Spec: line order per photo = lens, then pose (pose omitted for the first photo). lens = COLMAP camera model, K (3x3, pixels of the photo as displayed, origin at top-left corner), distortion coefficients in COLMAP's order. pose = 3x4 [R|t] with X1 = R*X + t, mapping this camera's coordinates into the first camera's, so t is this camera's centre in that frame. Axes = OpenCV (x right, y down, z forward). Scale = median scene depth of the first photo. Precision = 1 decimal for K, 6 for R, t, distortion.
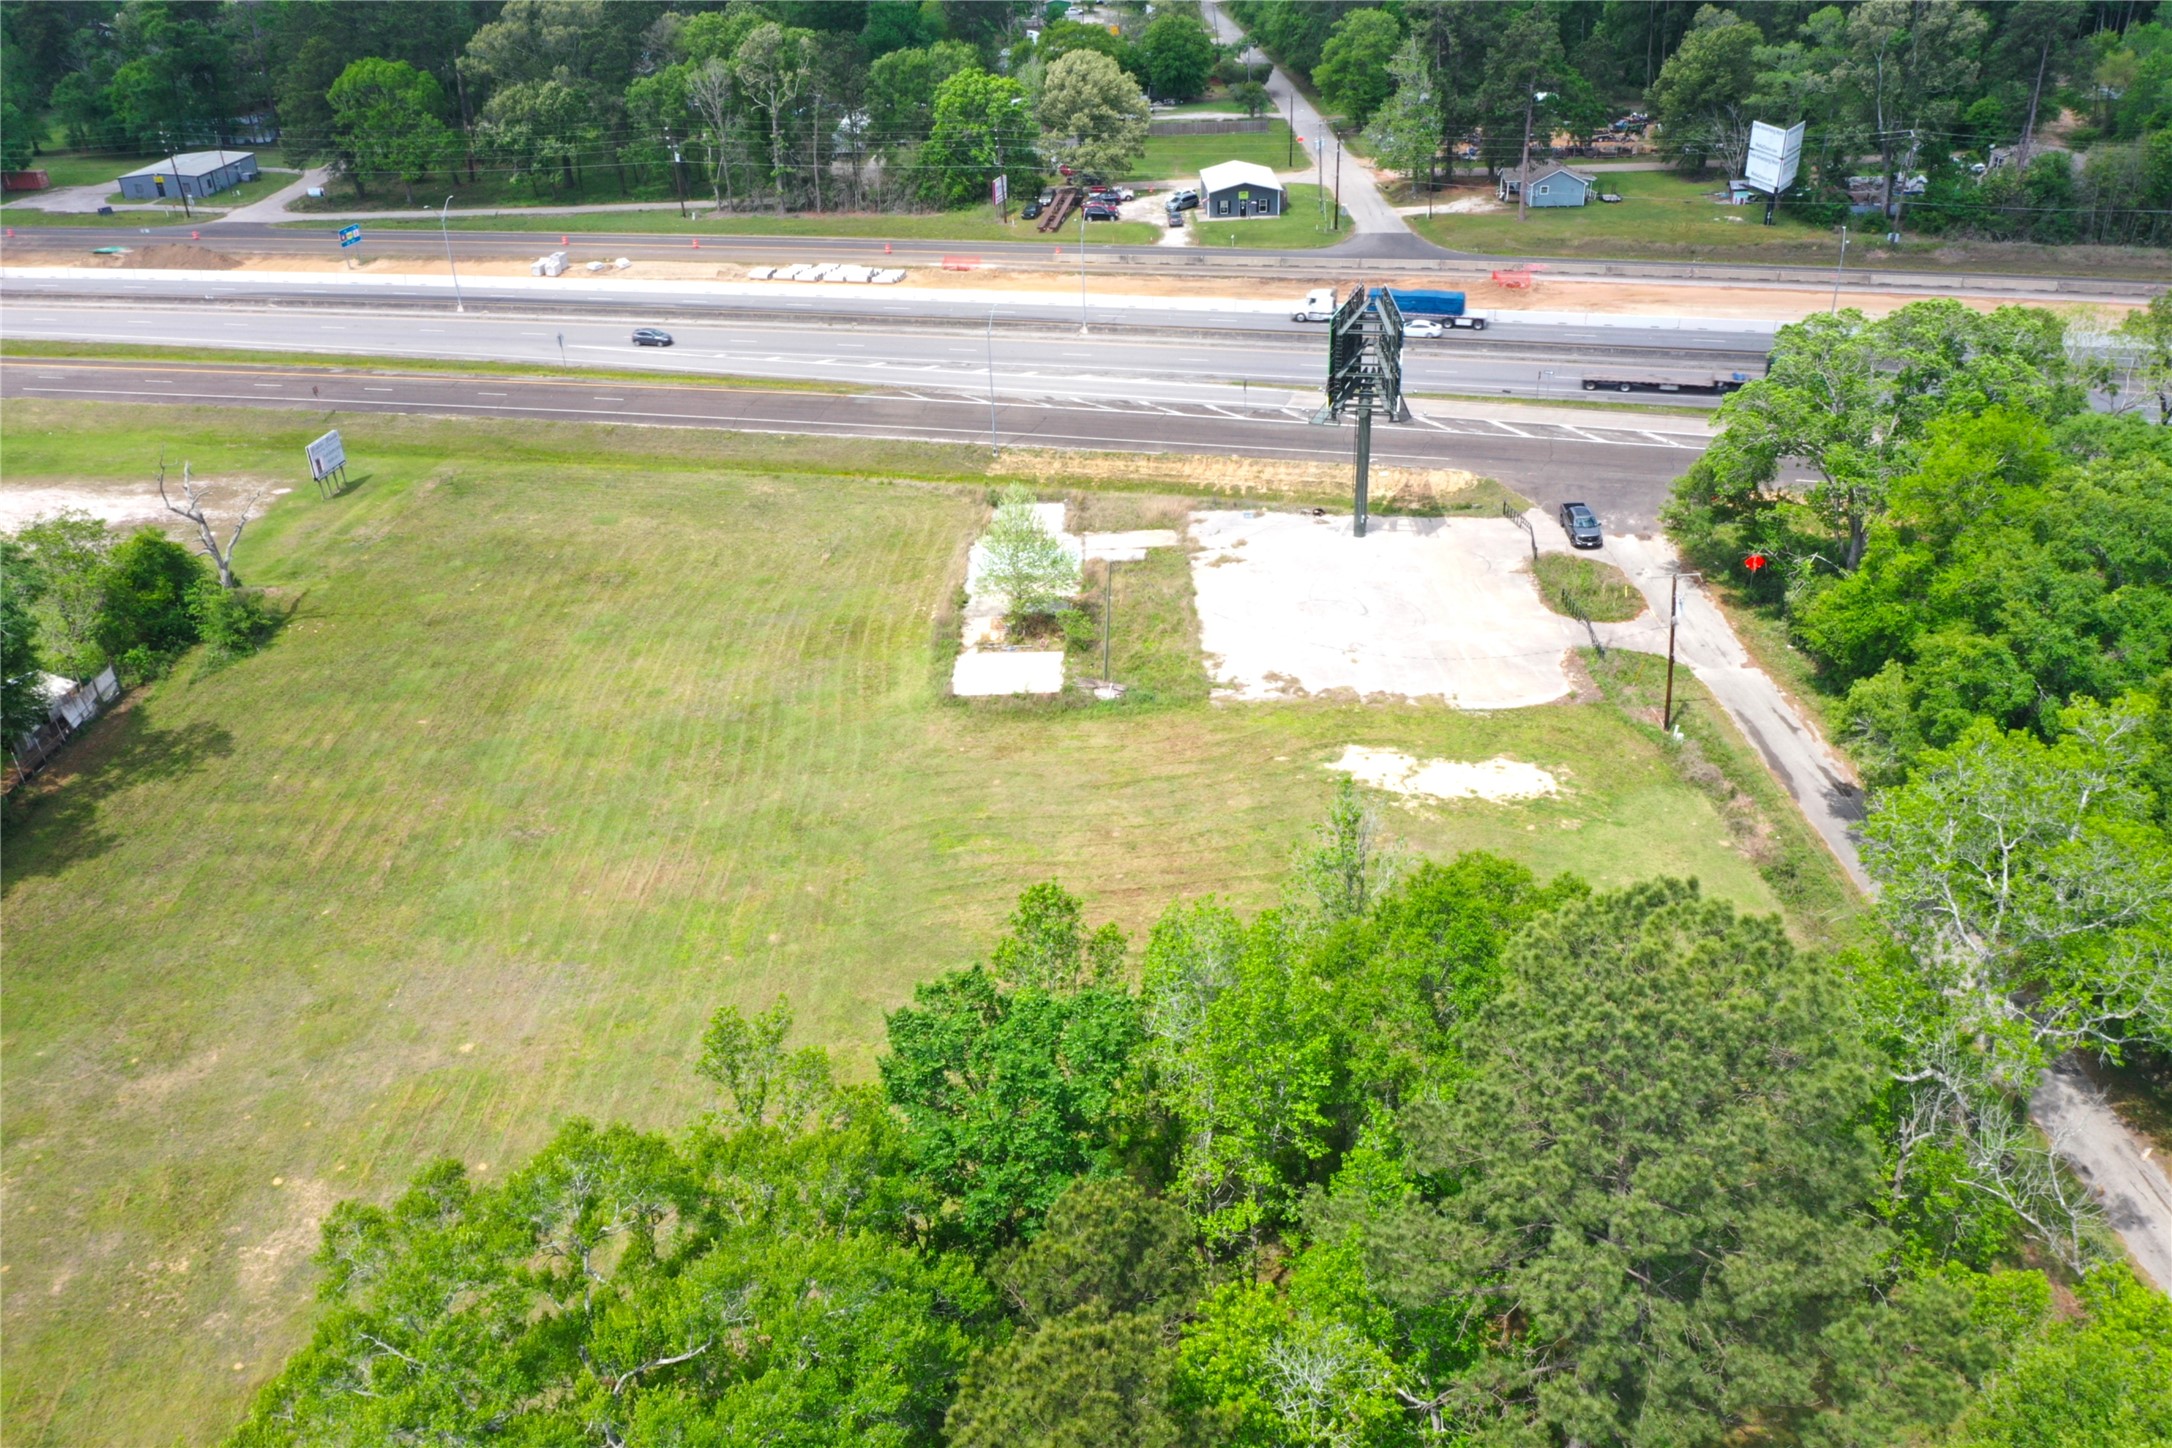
lens RADIAL K [[1715.7, 0, 1081.6], [0, 1715.7, 728.9], [0, 0, 1]] dist [0.005712, -0.003266]
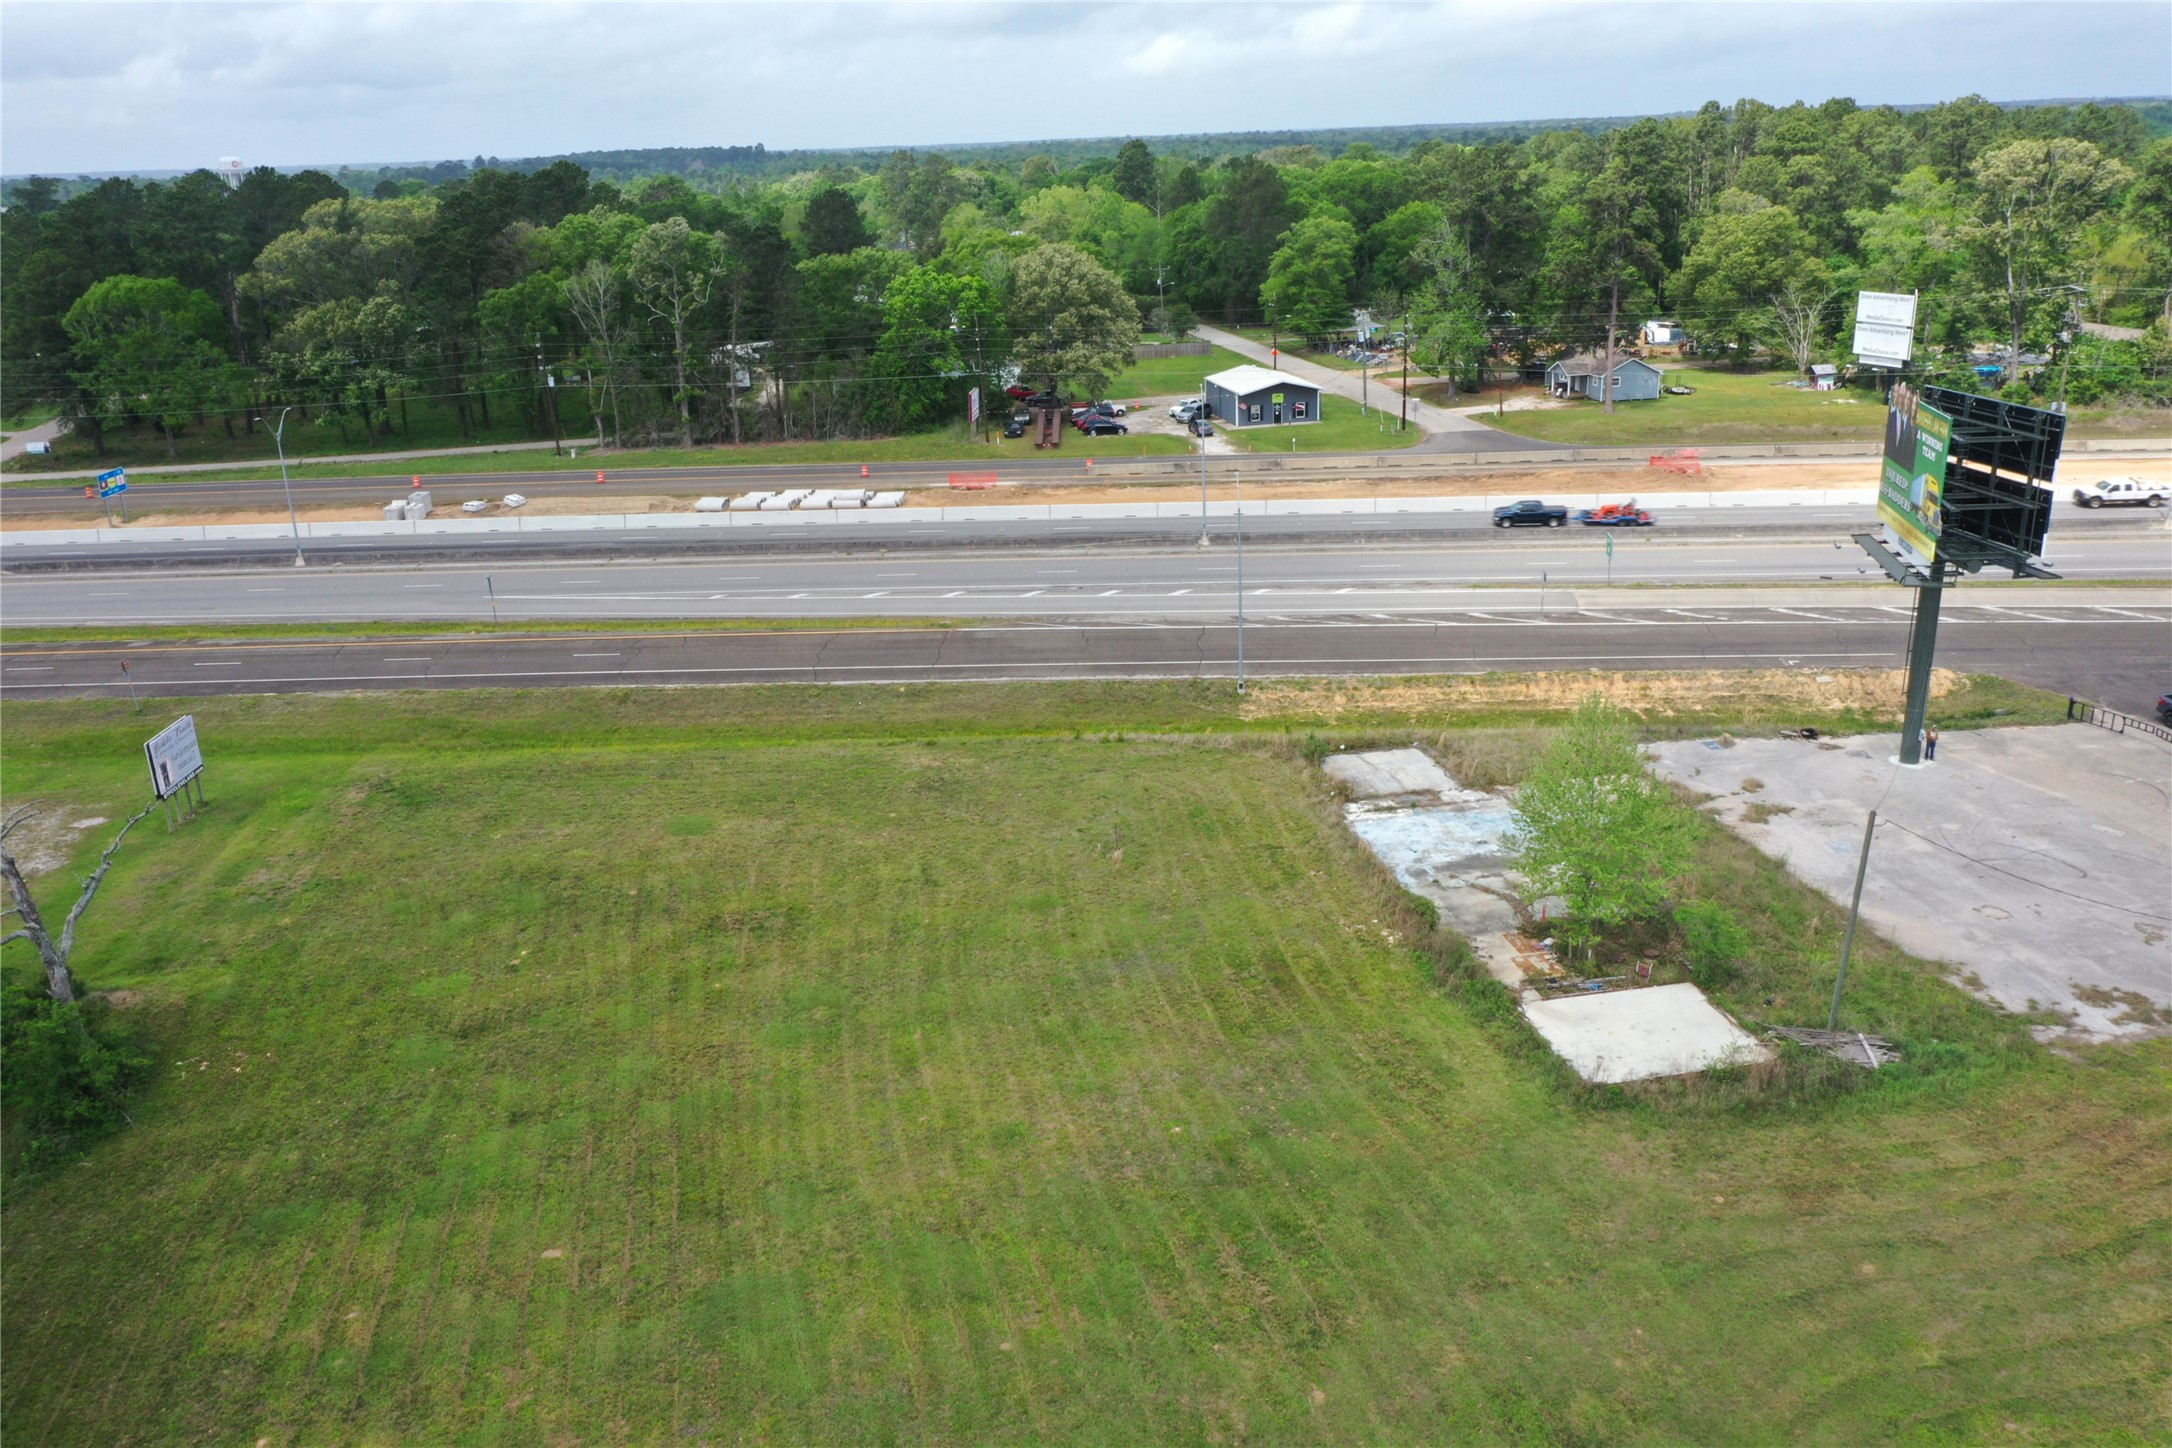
lens RADIAL K [[1705.6, 0, 1073.8], [0, 1705.6, 727.0], [0, 0, 1]] dist [0.009627, -0.009404]
pose [[0.981950, -0.063099, 0.178306, -0.394847], [0.093182, 0.981757, -0.165739, -0.068992], [-0.164595, 0.179362, 0.969916, 0.610747]]
